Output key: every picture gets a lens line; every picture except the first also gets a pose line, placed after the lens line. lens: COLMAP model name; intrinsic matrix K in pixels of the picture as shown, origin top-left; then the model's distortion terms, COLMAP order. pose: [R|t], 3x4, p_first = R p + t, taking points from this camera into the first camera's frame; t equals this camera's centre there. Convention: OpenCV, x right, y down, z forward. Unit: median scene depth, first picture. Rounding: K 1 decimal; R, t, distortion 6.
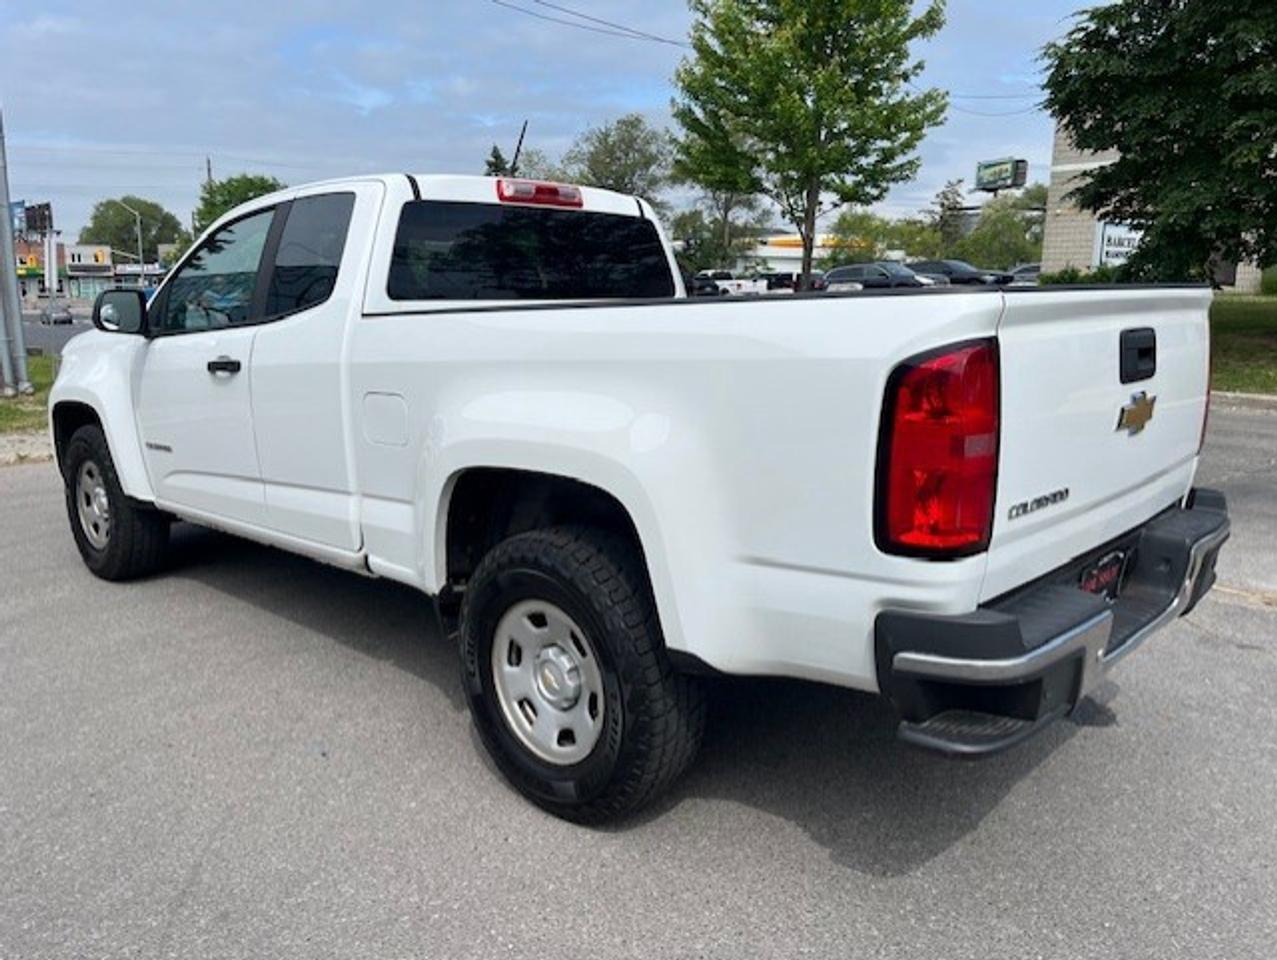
lens RADIAL K [[961.3, 0, 637.3], [0, 961.3, 505.4], [0, 0, 1]] dist [0.040166, -0.048041]
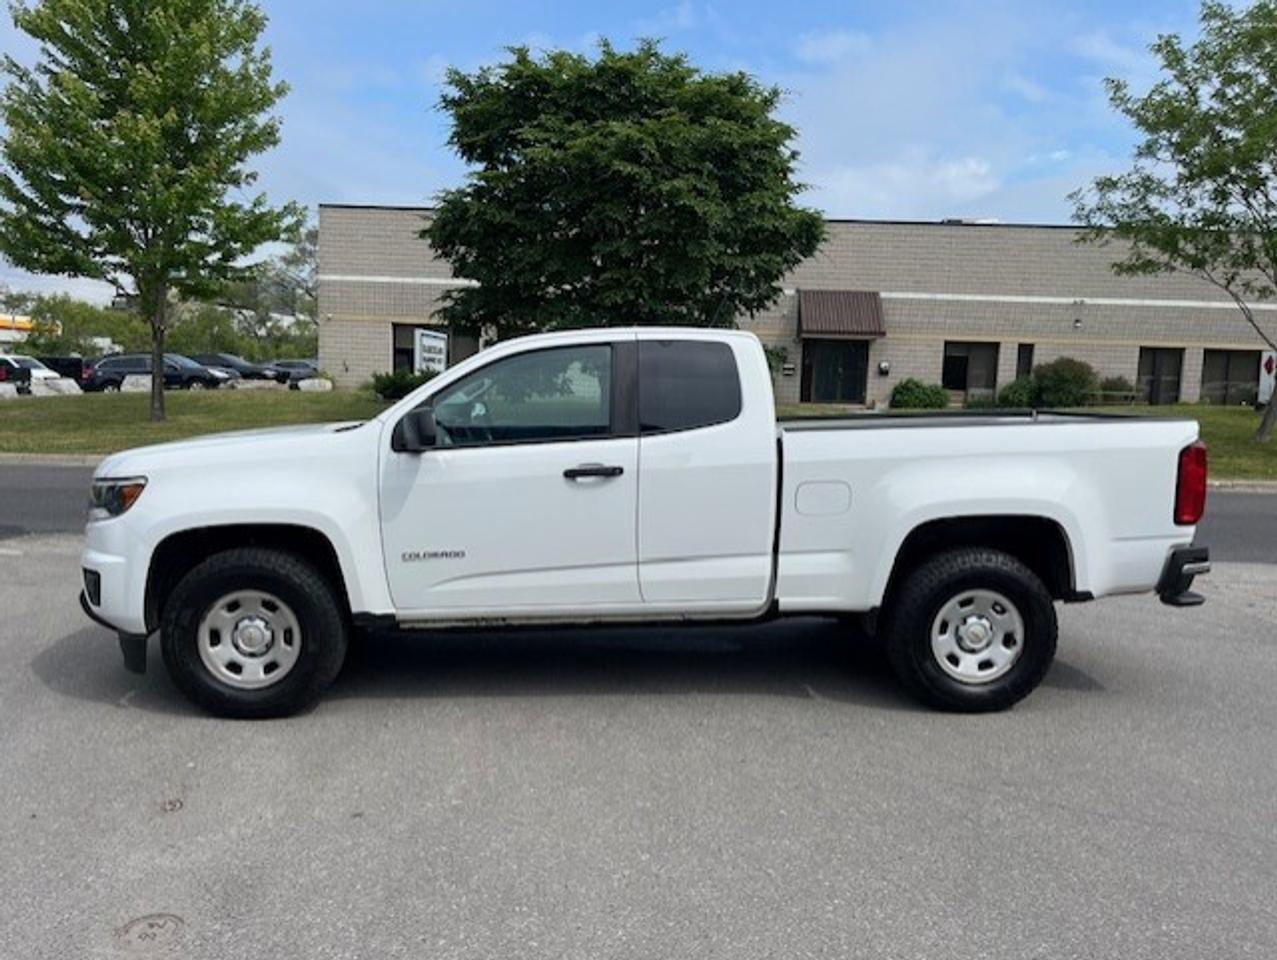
lens RADIAL K [[961.3, 0, 637.3], [0, 961.3, 505.4], [0, 0, 1]] dist [0.040166, -0.048041]
pose [[0.682716, -0.074257, 0.726901, -0.238604], [0.139868, 0.989708, -0.030263, -0.011392], [-0.717172, 0.122331, 0.686075, 0.028079]]
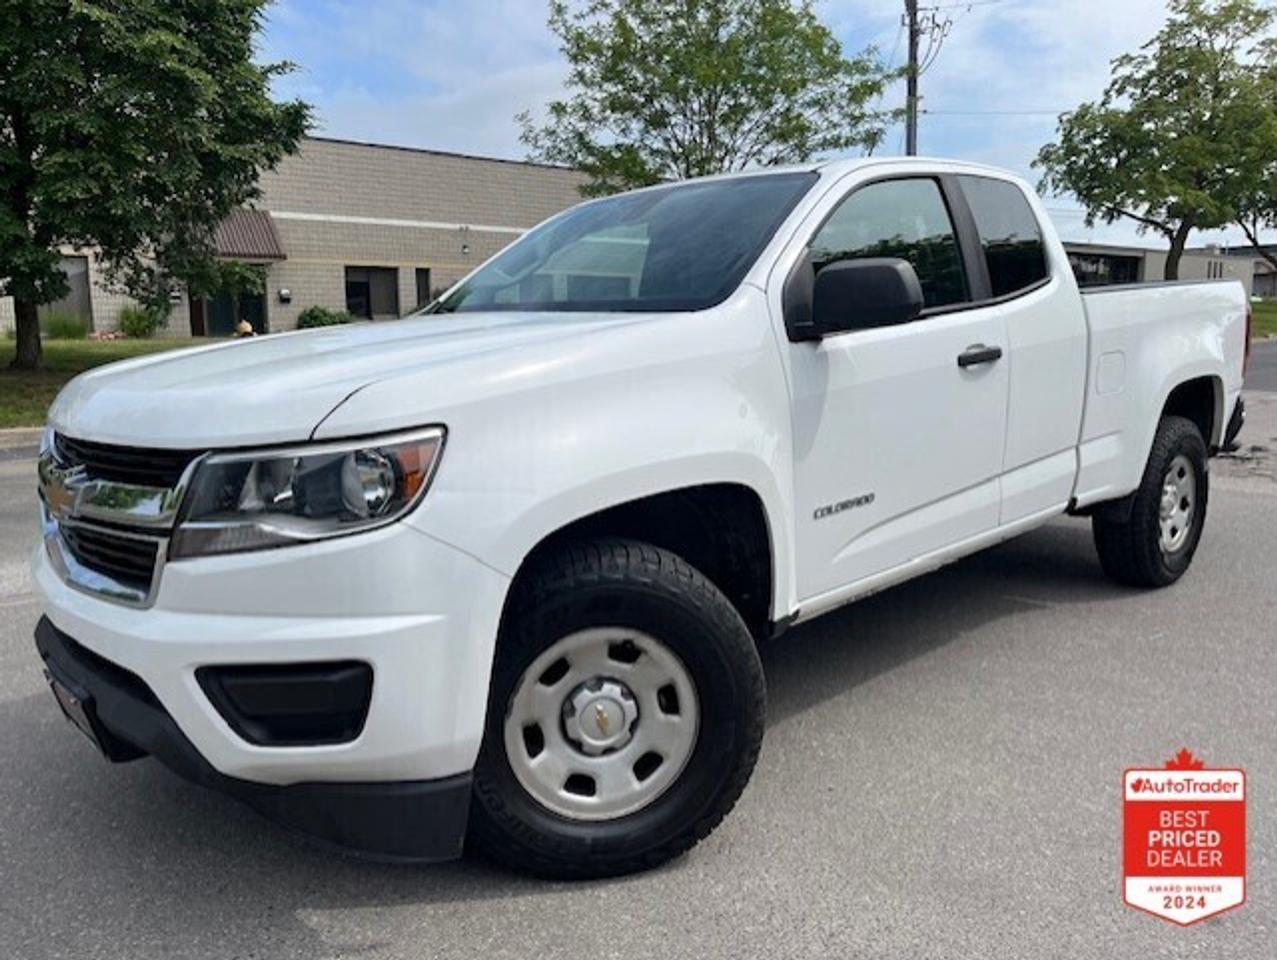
lens RADIAL K [[969.2, 0, 638.5], [0, 969.2, 480.0], [0, 0, 1]] dist [0.004685, 0.001493]
pose [[0.057148, -0.160101, 0.985445, -0.247548], [0.237837, 0.960824, 0.142308, -0.043901], [-0.969623, 0.226242, 0.092987, 0.233563]]
